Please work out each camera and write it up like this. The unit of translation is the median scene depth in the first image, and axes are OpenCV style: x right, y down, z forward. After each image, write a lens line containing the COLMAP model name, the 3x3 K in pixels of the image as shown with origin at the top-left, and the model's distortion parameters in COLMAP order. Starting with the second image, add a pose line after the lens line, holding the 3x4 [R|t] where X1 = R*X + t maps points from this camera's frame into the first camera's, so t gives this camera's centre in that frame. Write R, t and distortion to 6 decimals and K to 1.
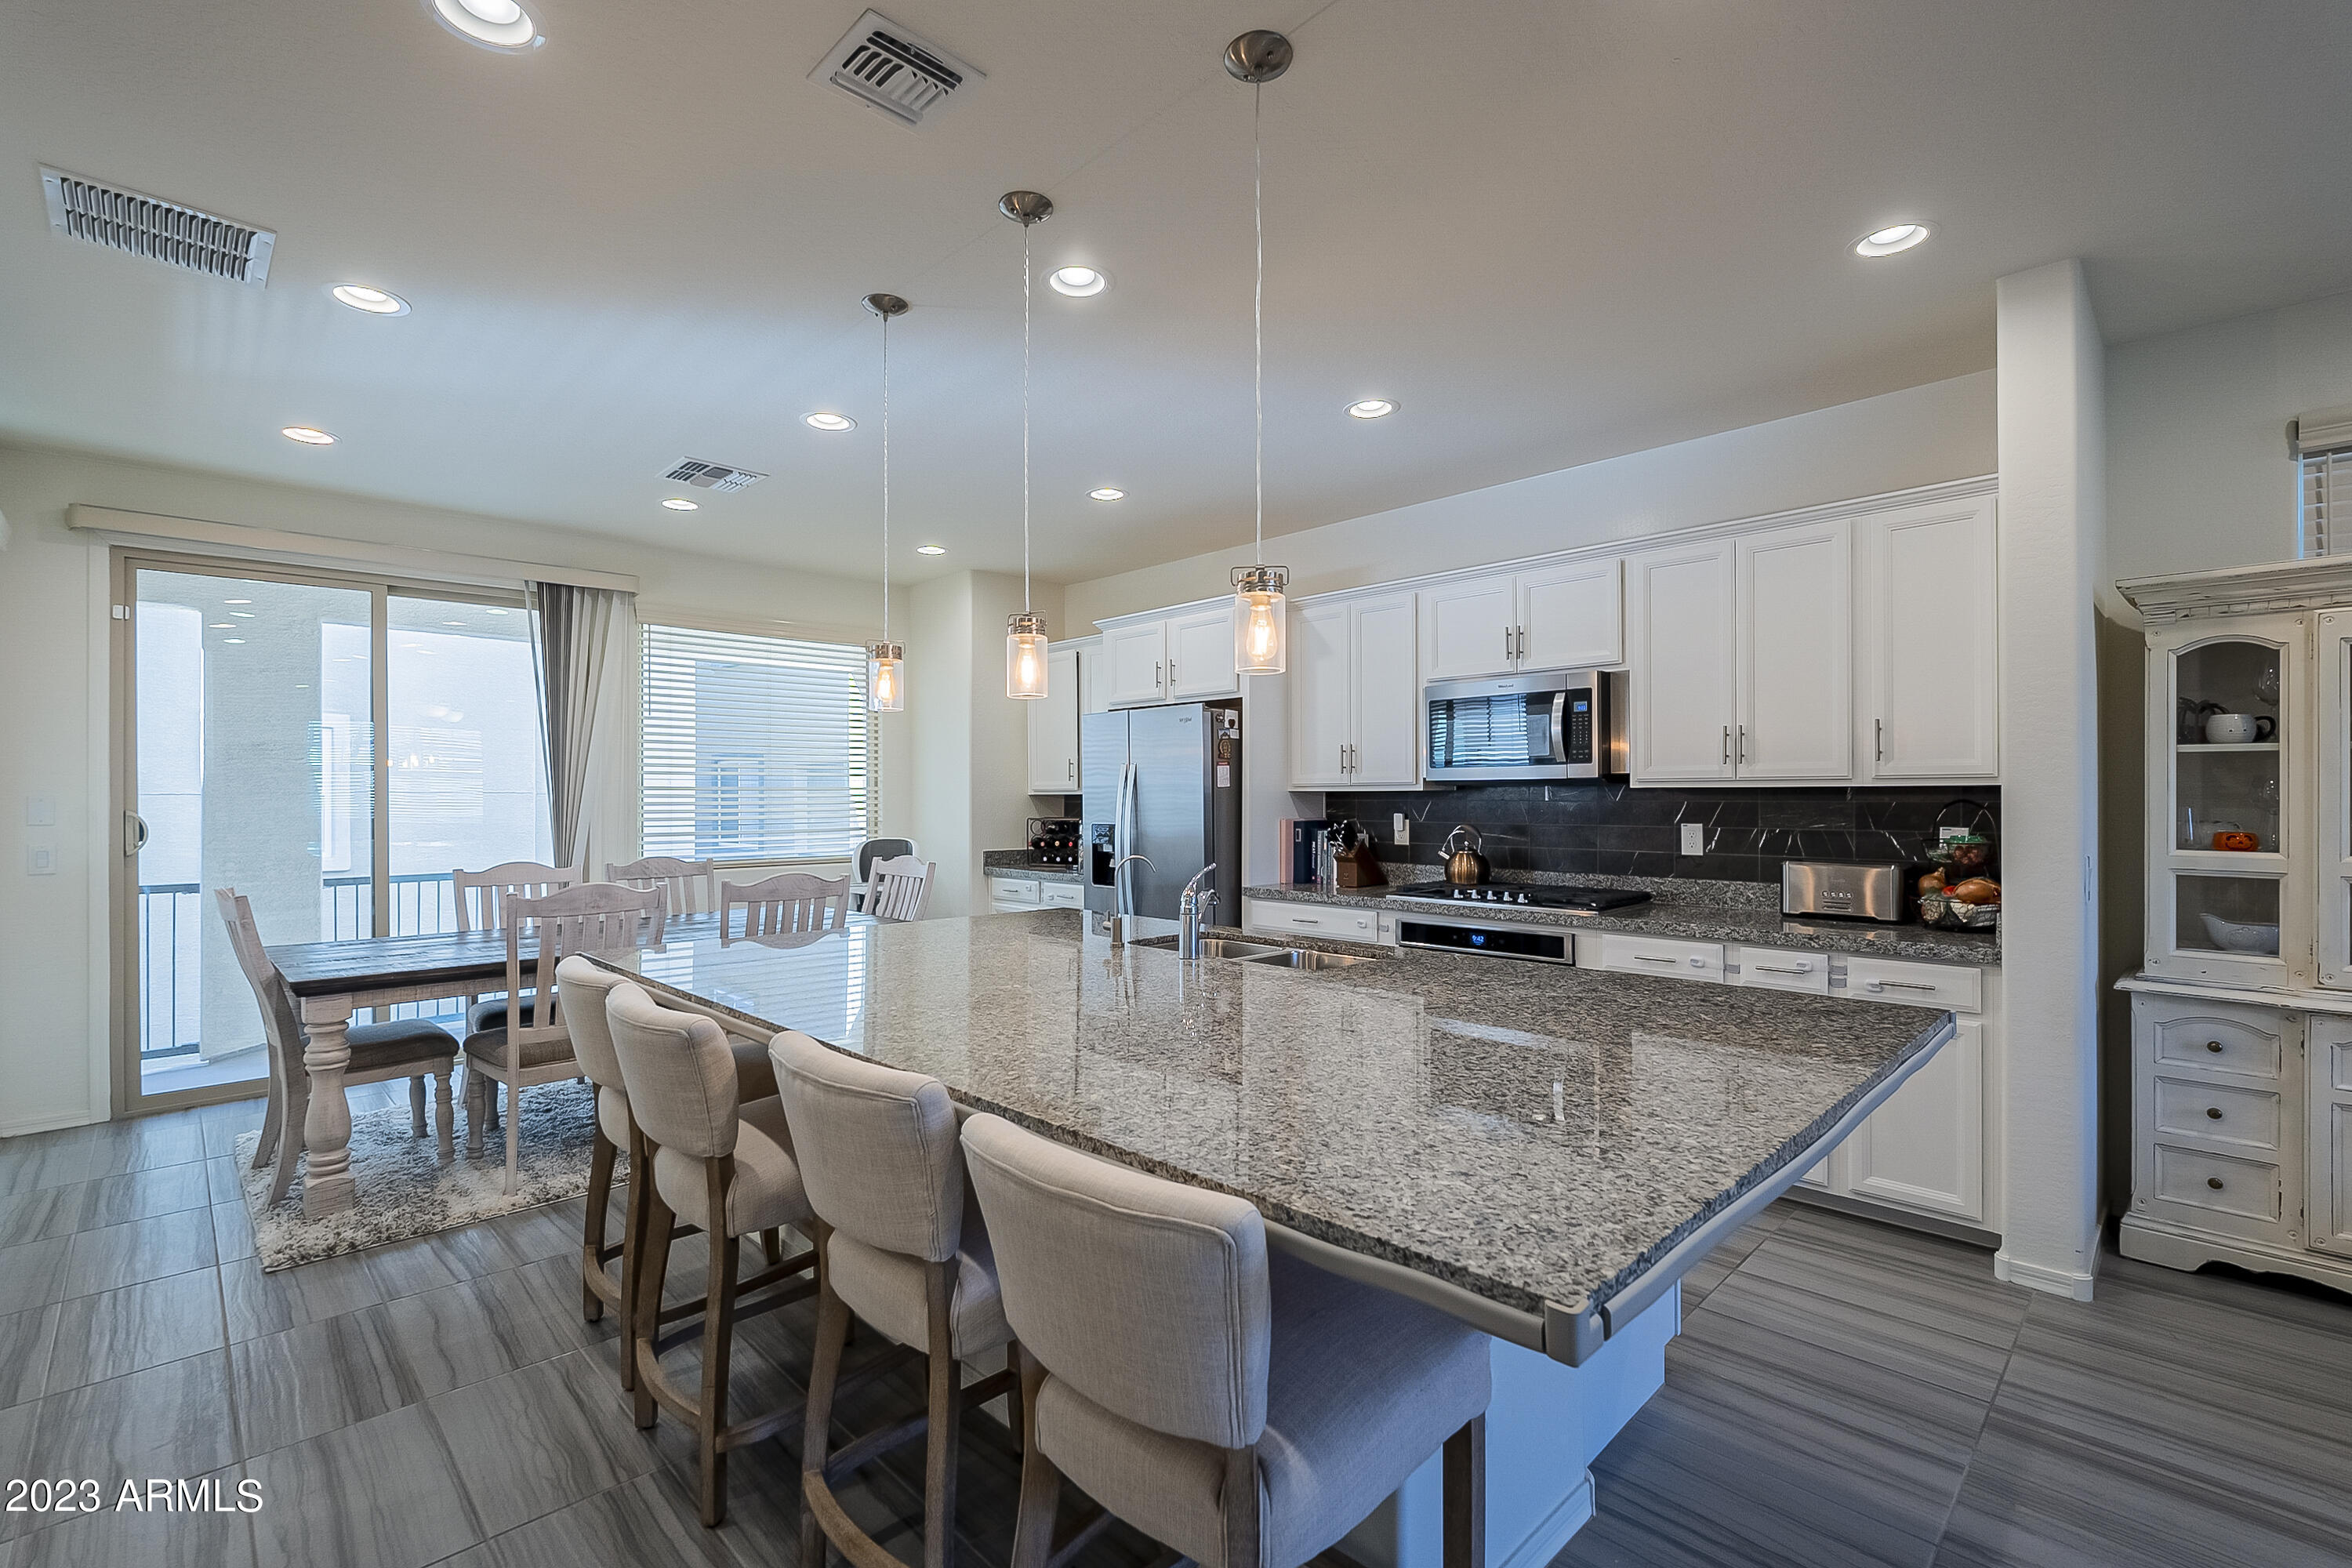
lens RADIAL K [[1034.7, 0, 1168.2], [0, 1034.7, 793.6], [0, 0, 1]] dist [-0.001393, -0.000058]
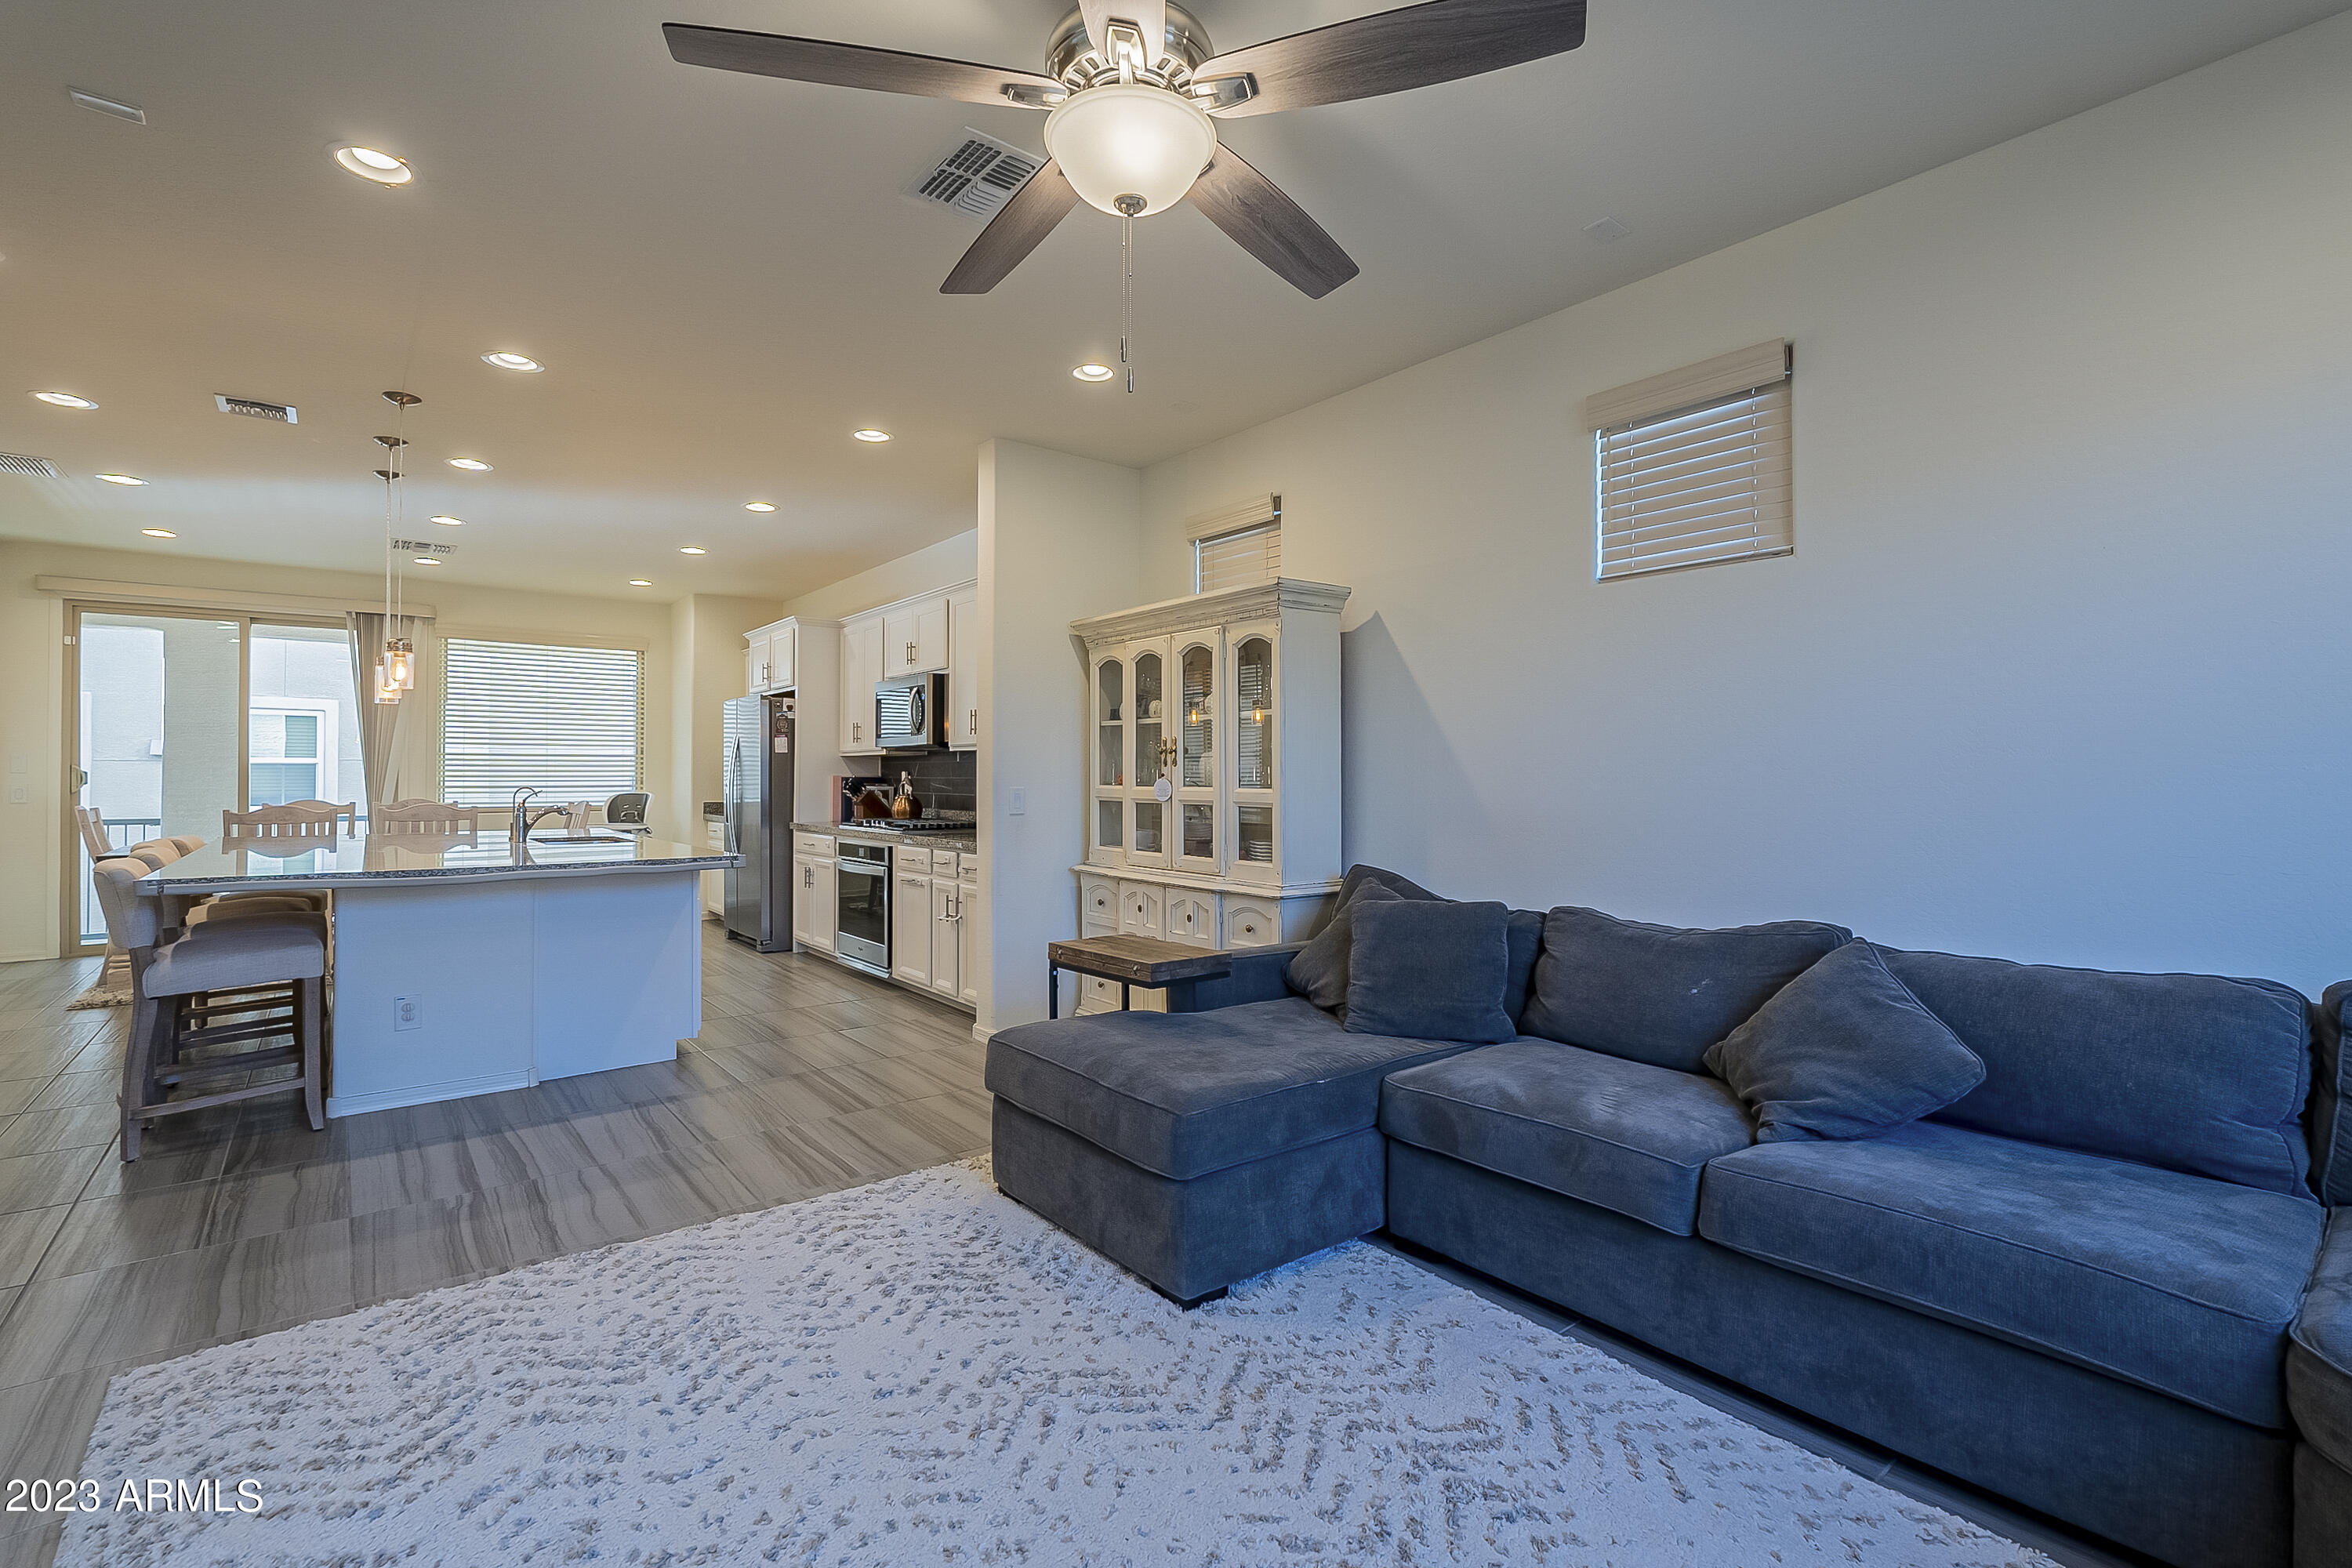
lens RADIAL K [[1034.7, 0, 1171.7], [0, 1034.7, 767.8], [0, 0, 1]] dist [-0.001393, -0.000058]
pose [[0.995379, 0.003516, -0.095963, 0.891172], [-0.004139, 0.999972, -0.006296, 0.026243], [0.095938, 0.006664, 0.995365, -0.453238]]
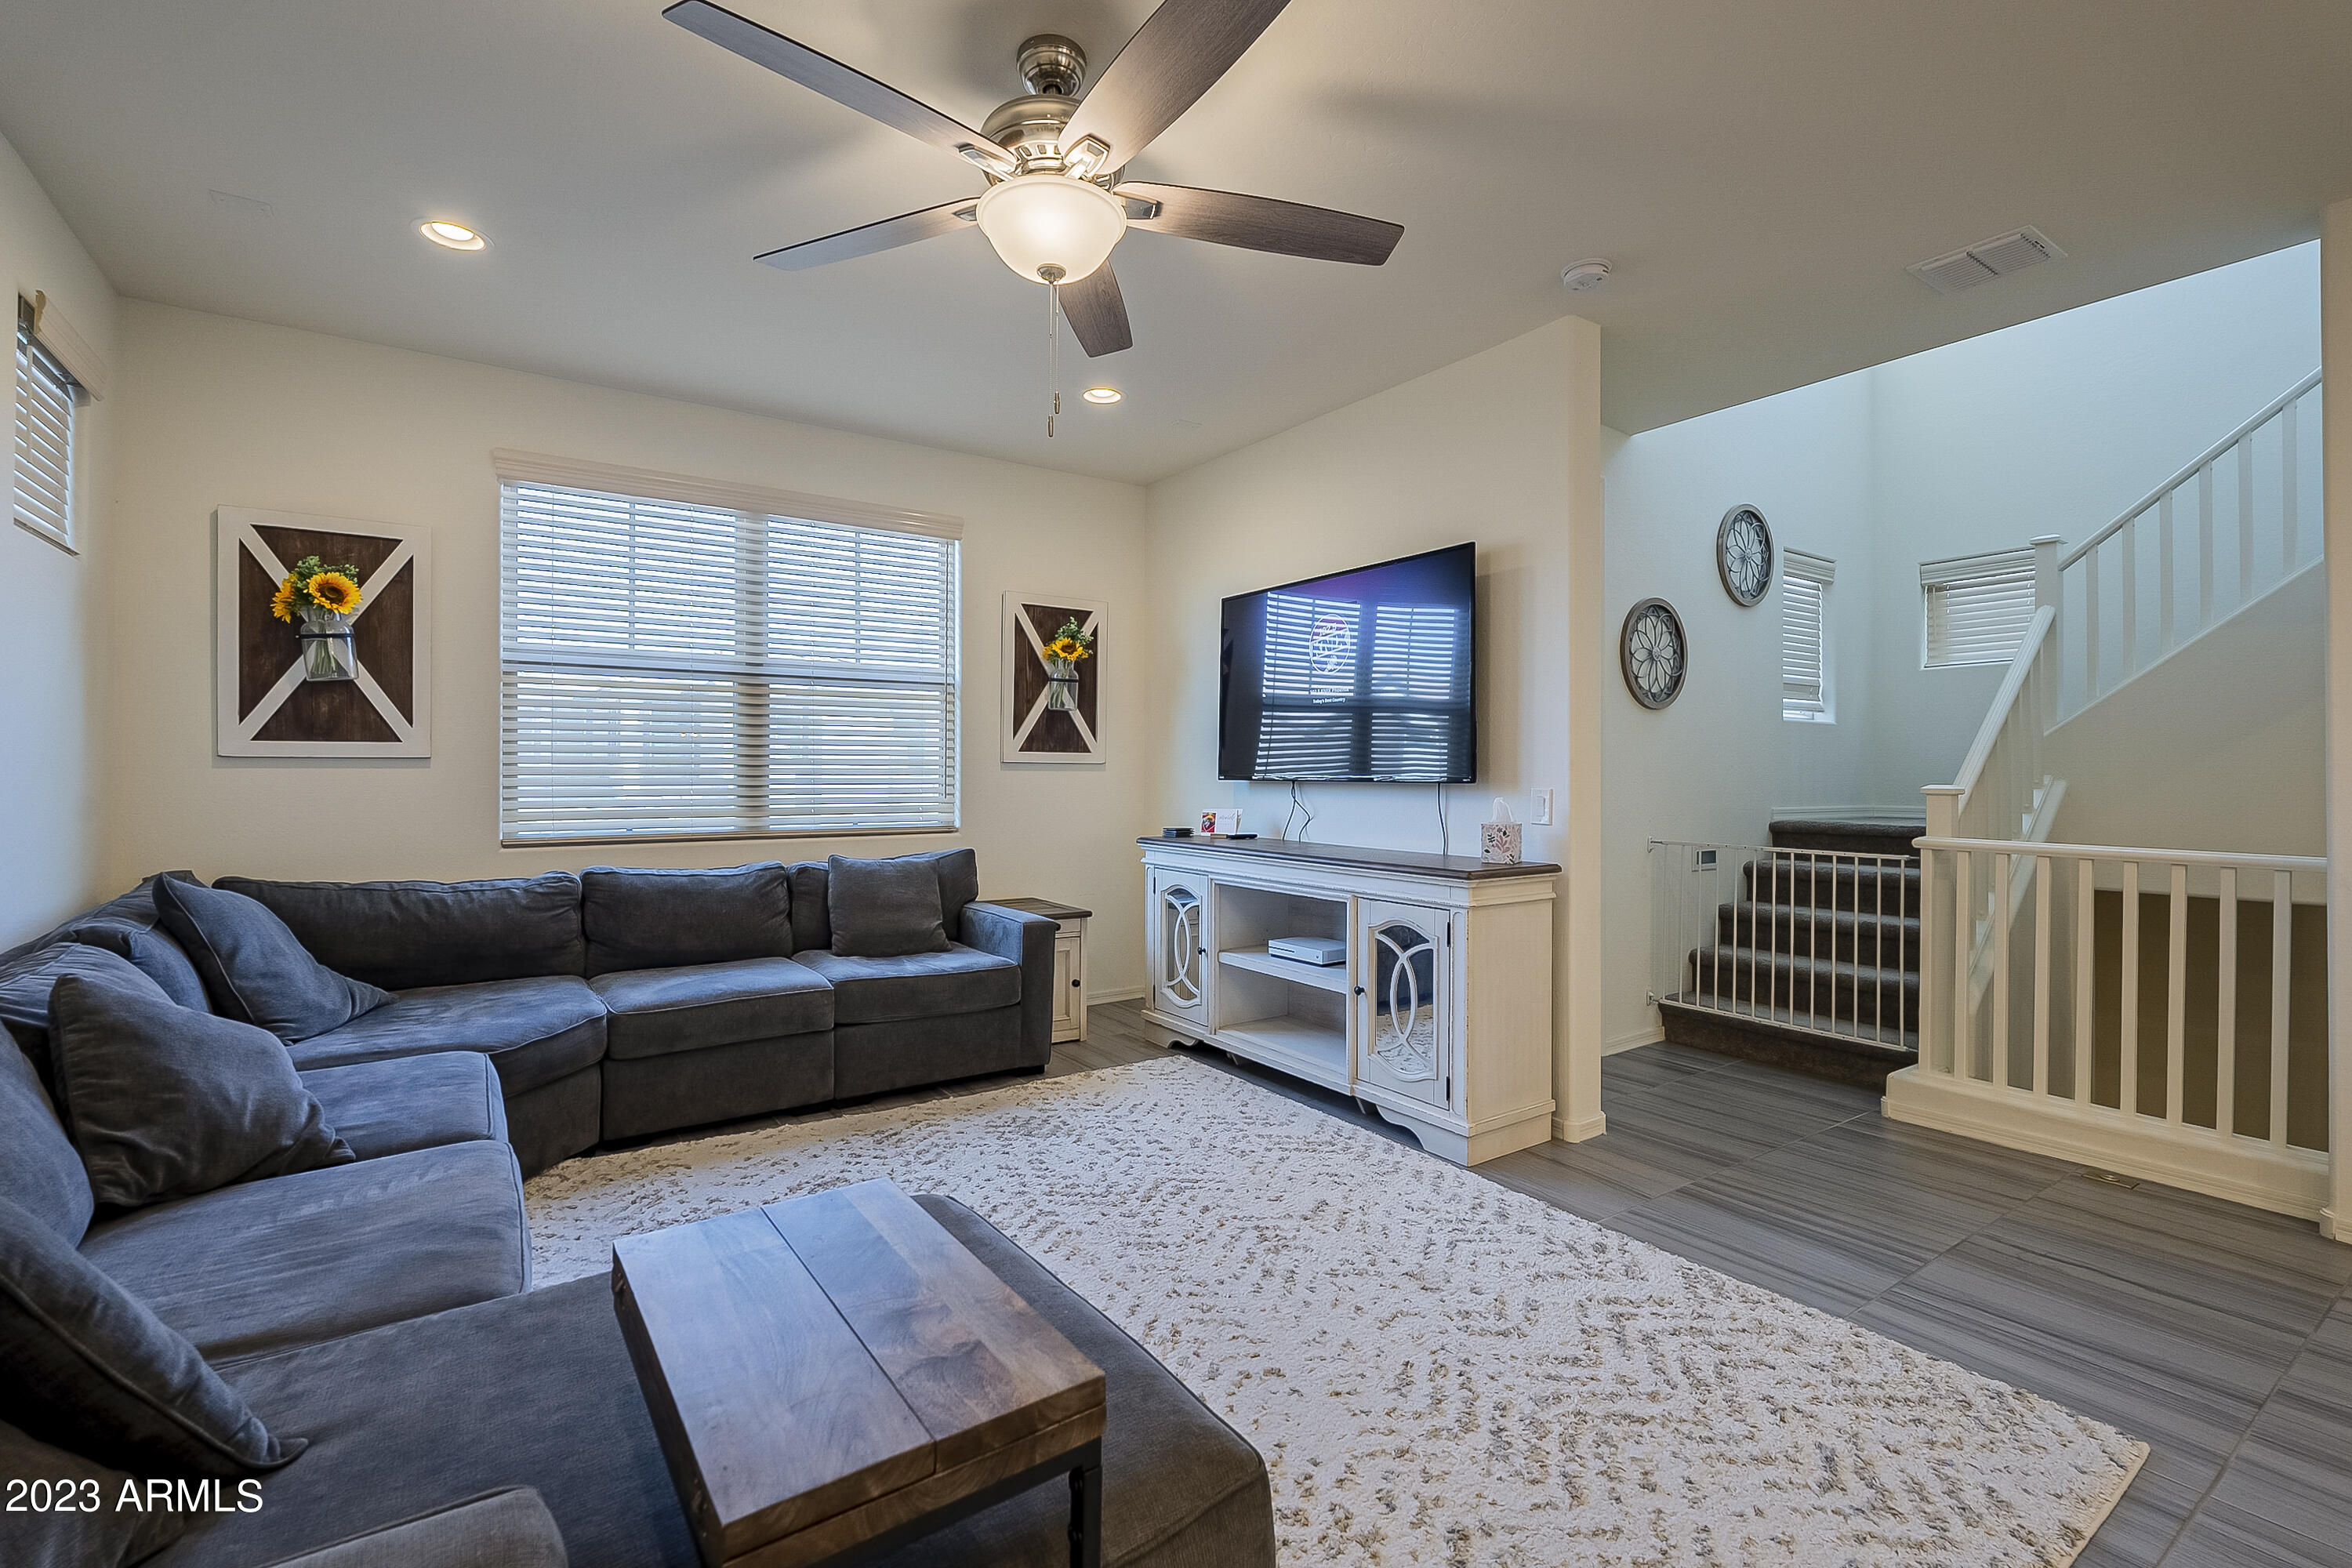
lens RADIAL K [[1034.7, 0, 1171.5], [0, 1034.7, 766.8], [0, 0, 1]] dist [-0.001393, -0.000058]
pose [[-0.985476, 0.000619, 0.169815, 0.674025], [-0.001206, 0.999943, -0.010645, 0.030003], [-0.169811, -0.010696, -0.985419, 0.524310]]
